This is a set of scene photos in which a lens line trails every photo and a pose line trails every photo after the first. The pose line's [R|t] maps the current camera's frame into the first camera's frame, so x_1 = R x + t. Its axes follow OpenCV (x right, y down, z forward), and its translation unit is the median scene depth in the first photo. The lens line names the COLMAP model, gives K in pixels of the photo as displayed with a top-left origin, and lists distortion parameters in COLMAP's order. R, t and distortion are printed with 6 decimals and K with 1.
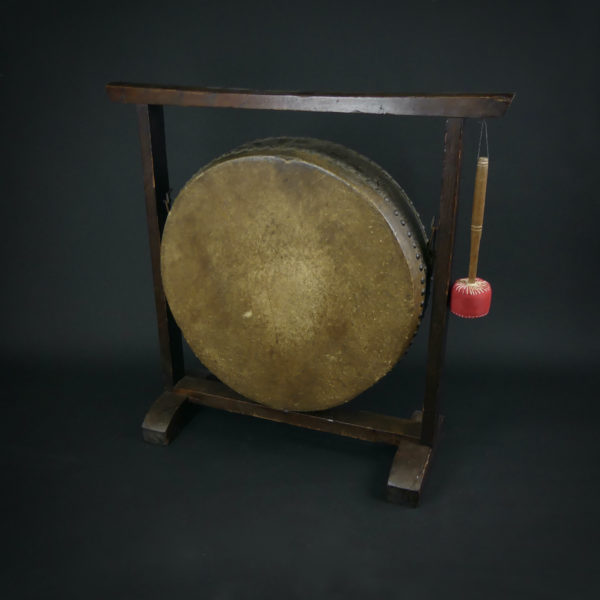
lens RADIAL K [[651.8, 0, 300.0], [0, 651.8, 300.0], [0, 0, 1]] dist [-0.004491, -0.004447]
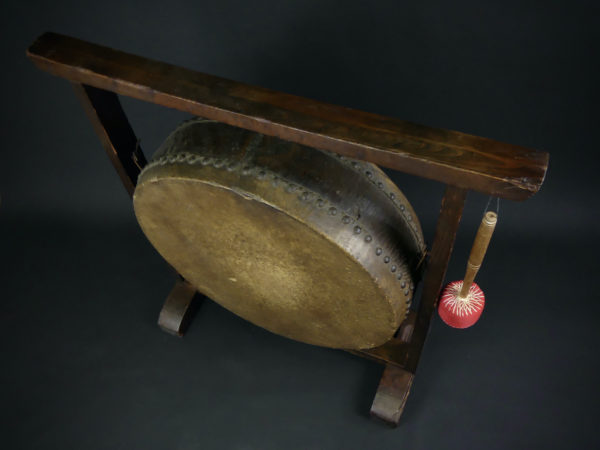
lens RADIAL K [[533.2, 0, 300.0], [0, 533.2, 225.0], [0, 0, 1]] dist [-0.027712, -0.006985]
pose [[0.994833, 0.013717, -0.100590, 0.106238], [0.040166, 0.856802, 0.514079, -0.484687], [0.093237, -0.515464, 0.851824, 0.388779]]
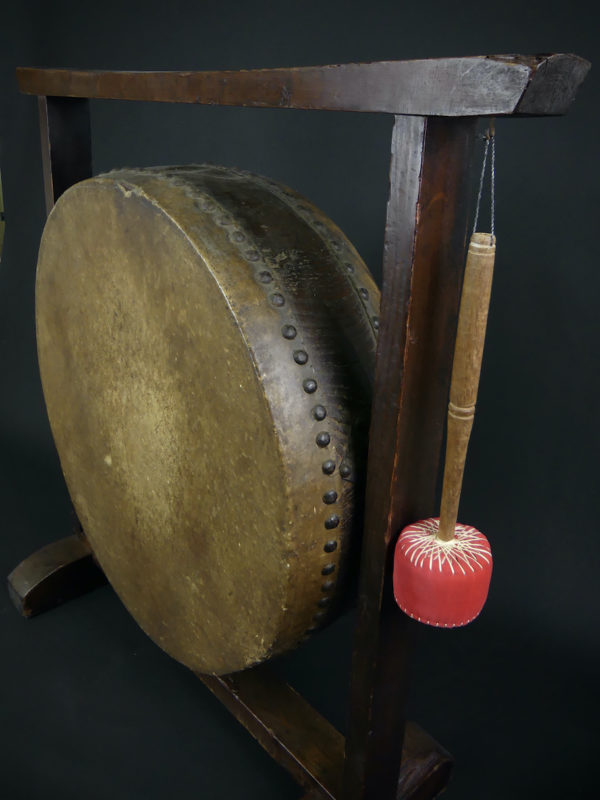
lens RADIAL K [[663.7, 0, 334.4], [0, 663.7, 360.4], [0, 0, 1]] dist [-0.008538, -0.004645]
pose [[0.897952, 0.209192, -0.387197, 0.327575], [-0.235726, 0.971576, -0.021758, -0.104174], [0.371640, 0.110810, 0.921740, 0.553420]]
